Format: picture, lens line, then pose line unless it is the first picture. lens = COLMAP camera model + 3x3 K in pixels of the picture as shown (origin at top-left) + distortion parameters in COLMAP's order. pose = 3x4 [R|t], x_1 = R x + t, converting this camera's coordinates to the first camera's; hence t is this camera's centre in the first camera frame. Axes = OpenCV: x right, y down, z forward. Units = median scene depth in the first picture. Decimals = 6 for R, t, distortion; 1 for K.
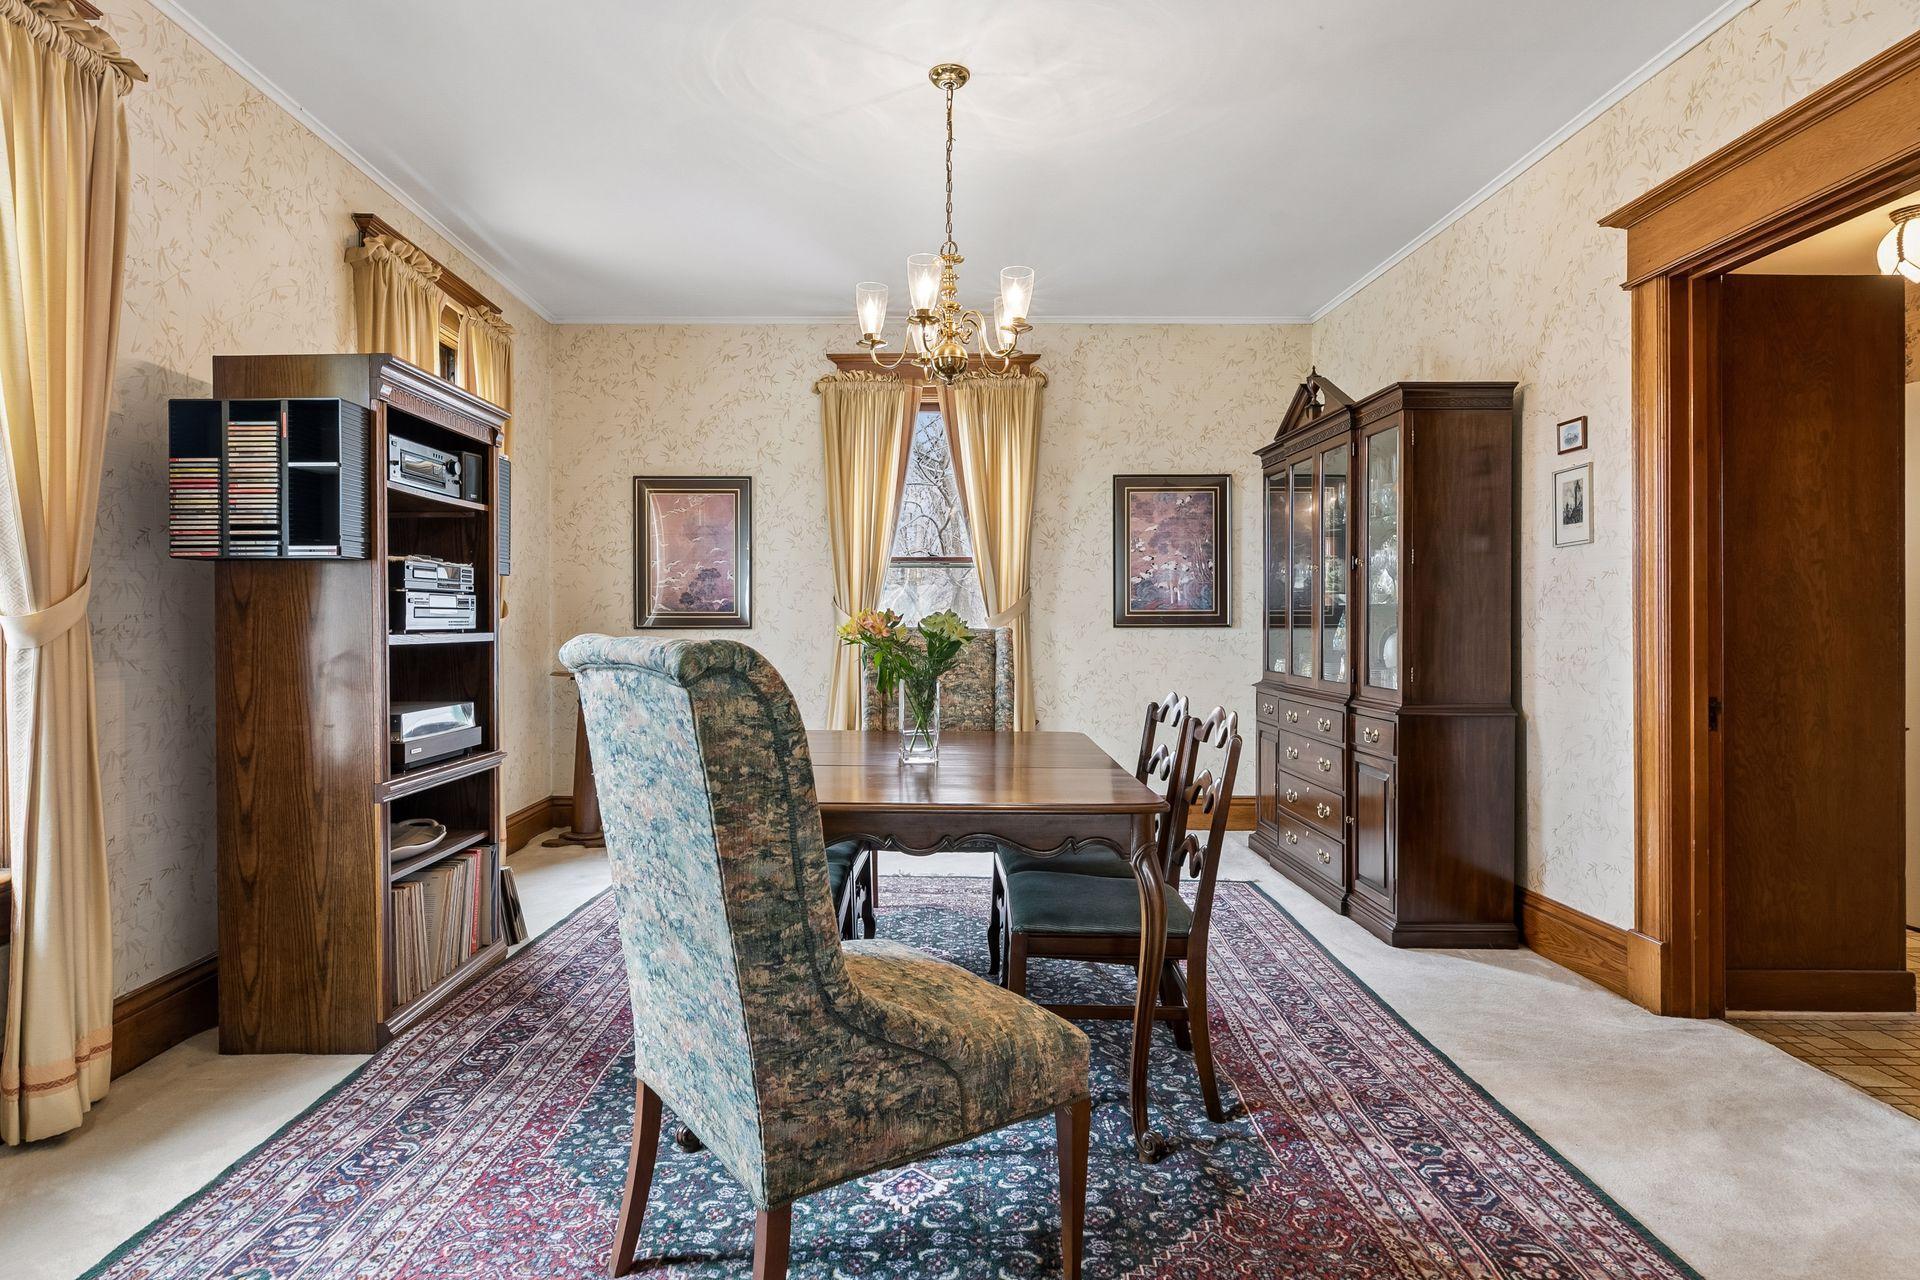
lens RADIAL K [[1061.8, 0, 963.3], [0, 1061.8, 631.7], [0, 0, 1]] dist [-0.001403, 0.002599]
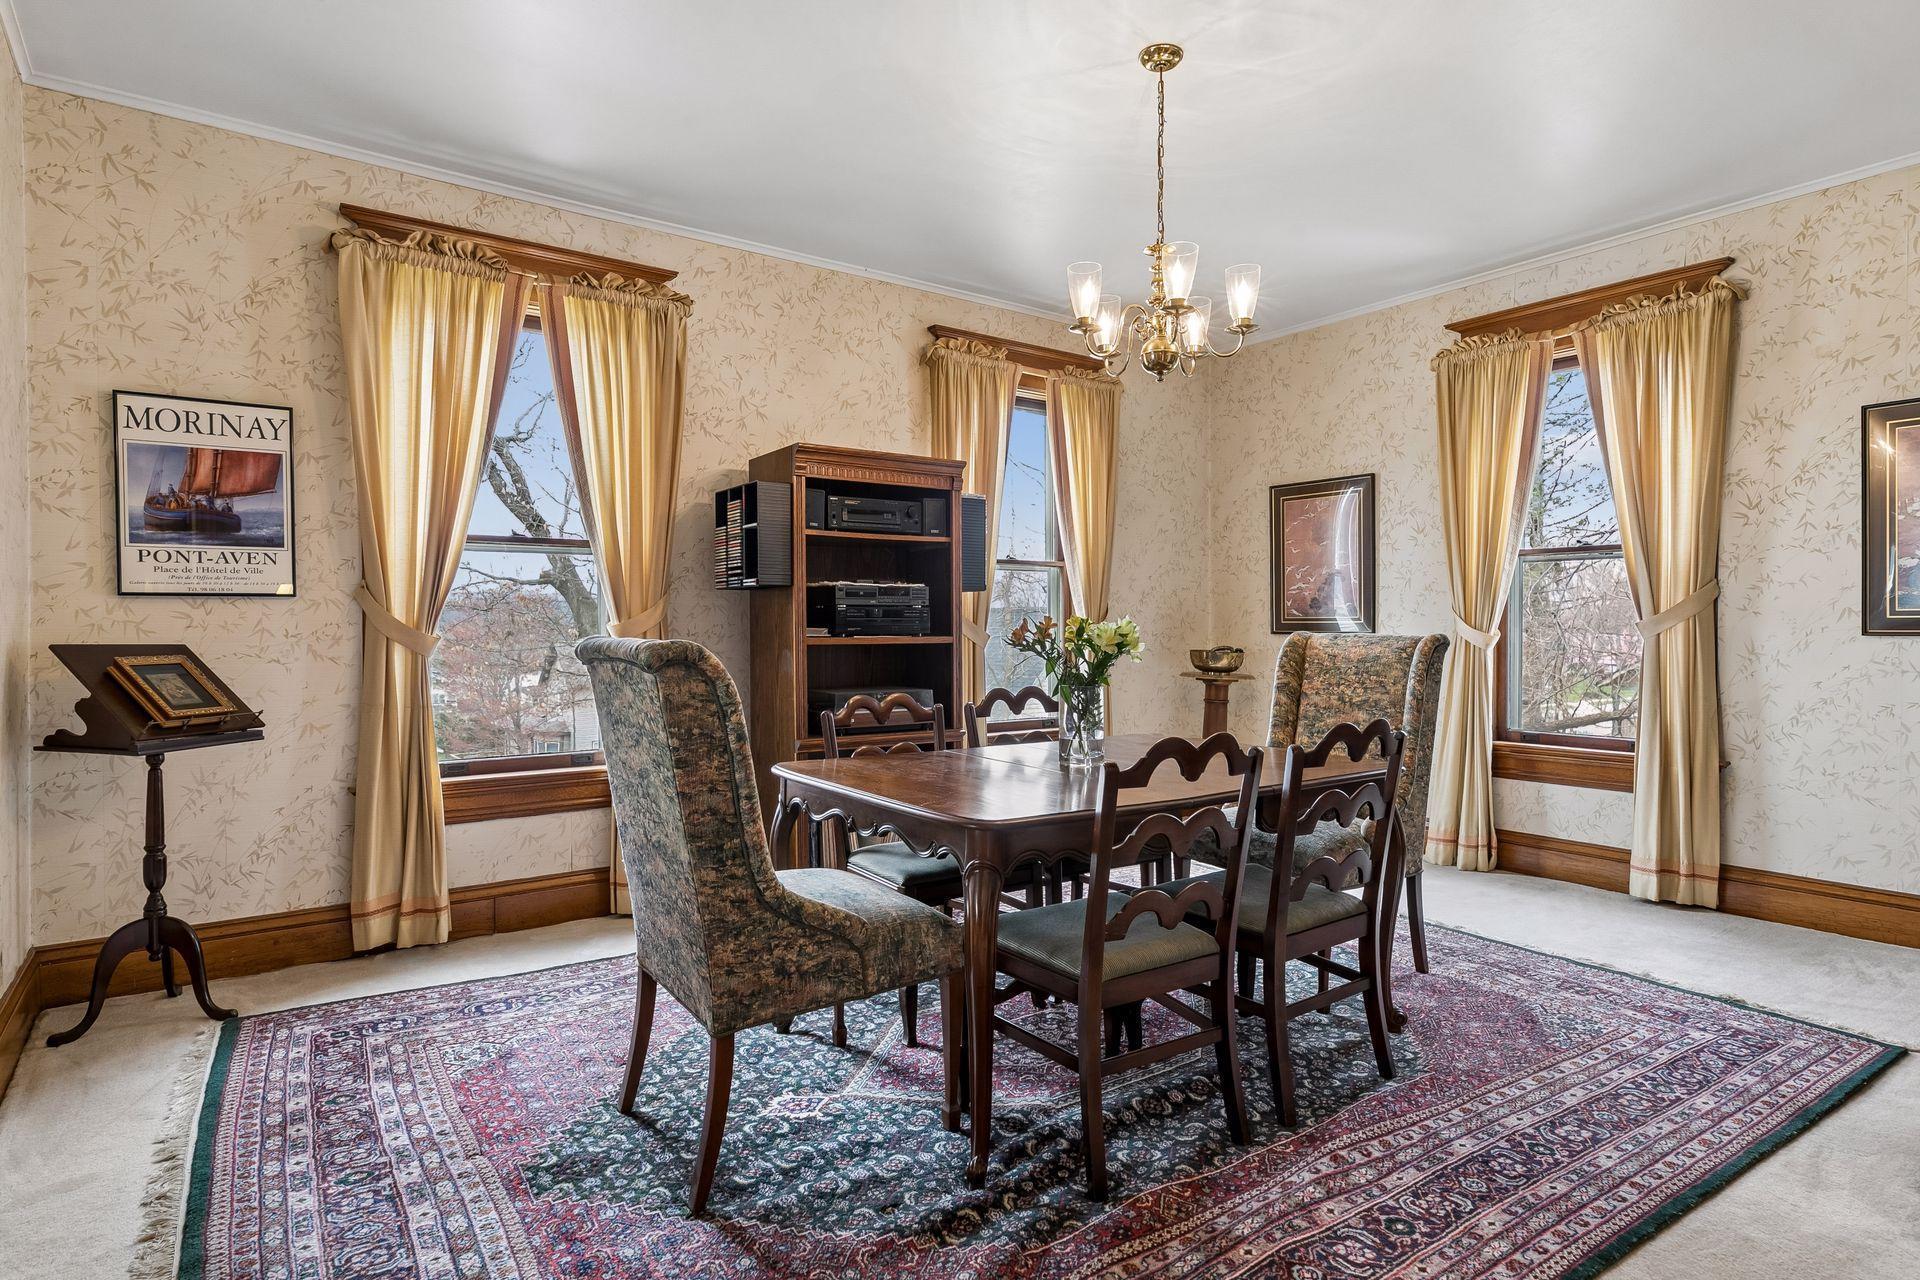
lens RADIAL K [[1061.8, 0, 998.9], [0, 1061.8, 641.2], [0, 0, 1]] dist [-0.001403, 0.002599]
pose [[0.589672, 0.010012, -0.807581, 0.370412], [-0.005878, 0.999950, 0.008106, -0.002255], [0.807622, -0.000033, 0.589701, 0.173381]]
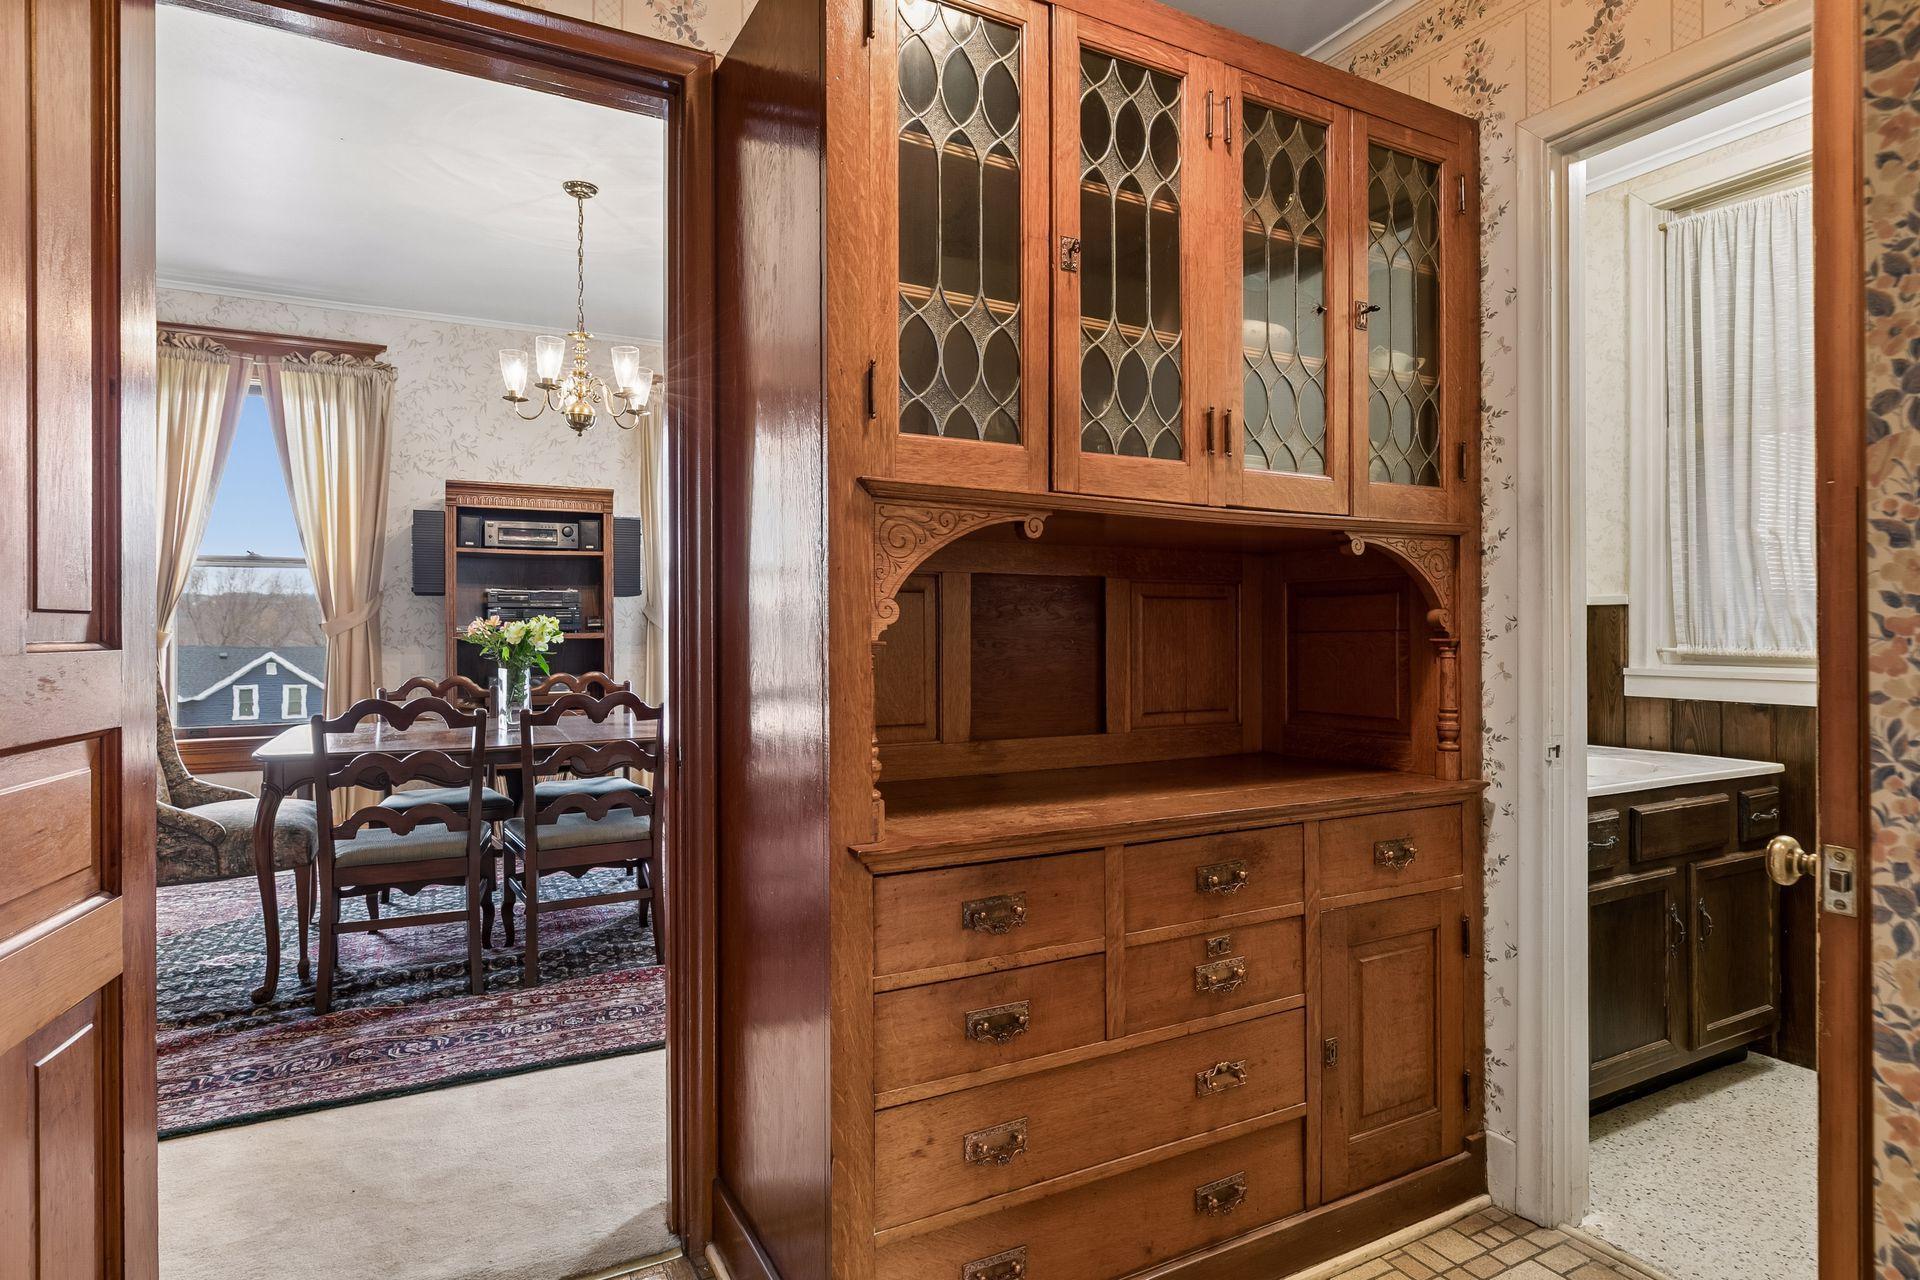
lens RADIAL K [[1061.8, 0, 962.9], [0, 1061.8, 632.9], [0, 0, 1]] dist [-0.001403, 0.002599]
pose [[0.467921, 0.003738, -0.883763, 0.712659], [-0.005019, 0.999986, 0.001572, -0.002266], [0.883756, 0.003700, 0.467933, 0.445302]]
